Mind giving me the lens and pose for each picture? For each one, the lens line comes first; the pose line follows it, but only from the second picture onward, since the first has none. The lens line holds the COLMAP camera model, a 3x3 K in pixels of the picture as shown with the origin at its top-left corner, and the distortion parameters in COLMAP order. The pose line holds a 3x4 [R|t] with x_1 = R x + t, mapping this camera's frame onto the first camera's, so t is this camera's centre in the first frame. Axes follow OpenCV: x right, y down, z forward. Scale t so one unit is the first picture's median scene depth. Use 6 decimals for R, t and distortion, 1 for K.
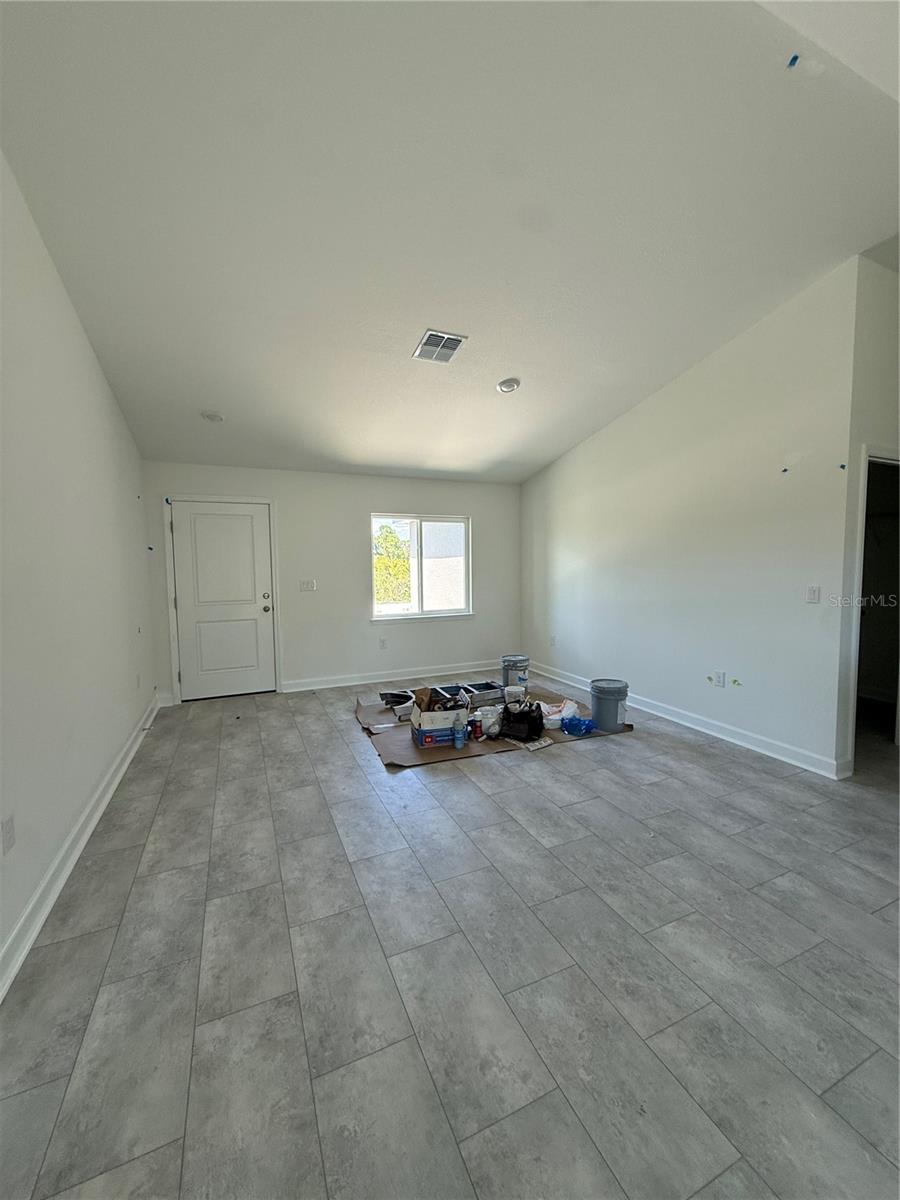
lens RADIAL K [[481.4, 0, 450.0], [0, 481.4, 600.0], [0, 0, 1]] dist [0.013931, 0.000281]
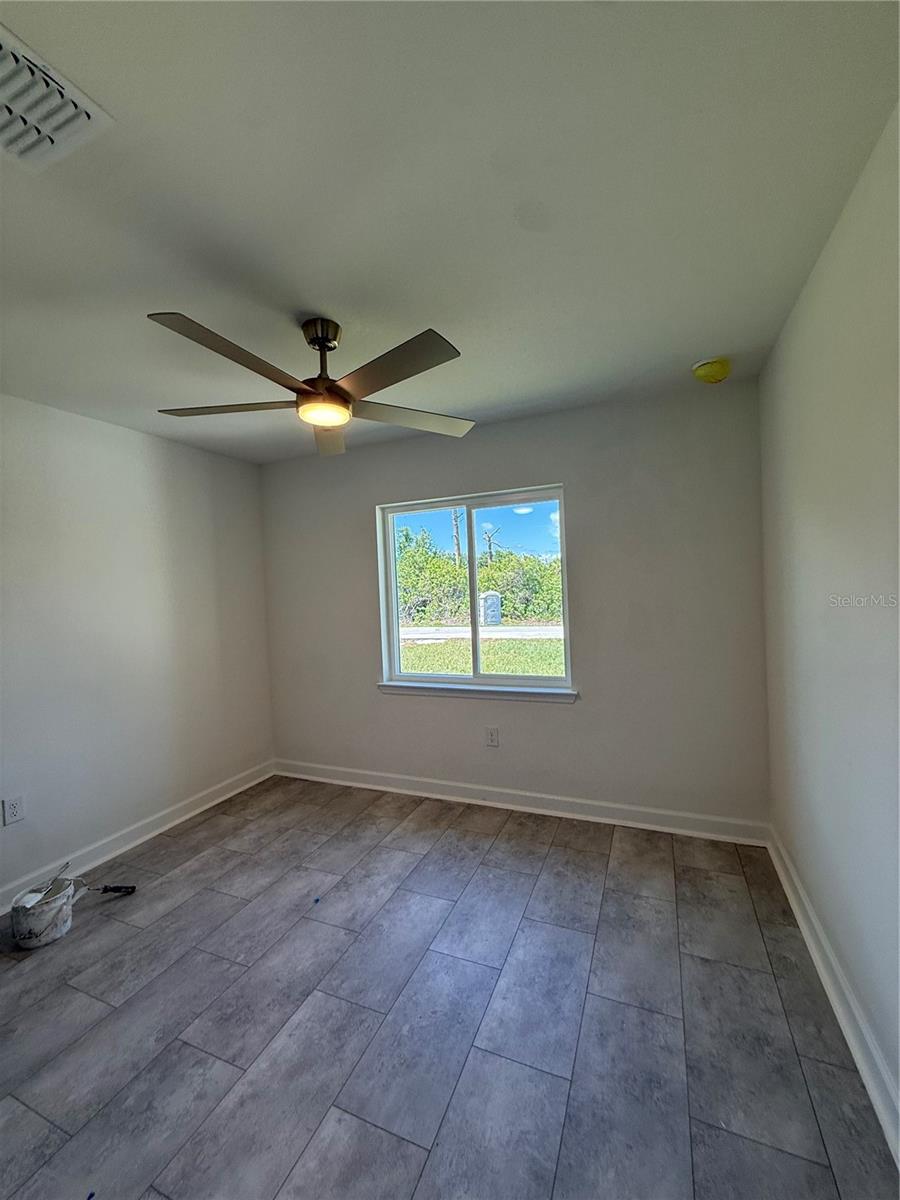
lens RADIAL K [[481.4, 0, 450.0], [0, 481.4, 600.0], [0, 0, 1]] dist [0.013931, 0.000281]
pose [[0.622802, -0.002569, -0.782376, 0.338925], [-0.020886, 0.999584, -0.019909, -0.048349], [0.782101, 0.028740, 0.622489, 0.633039]]
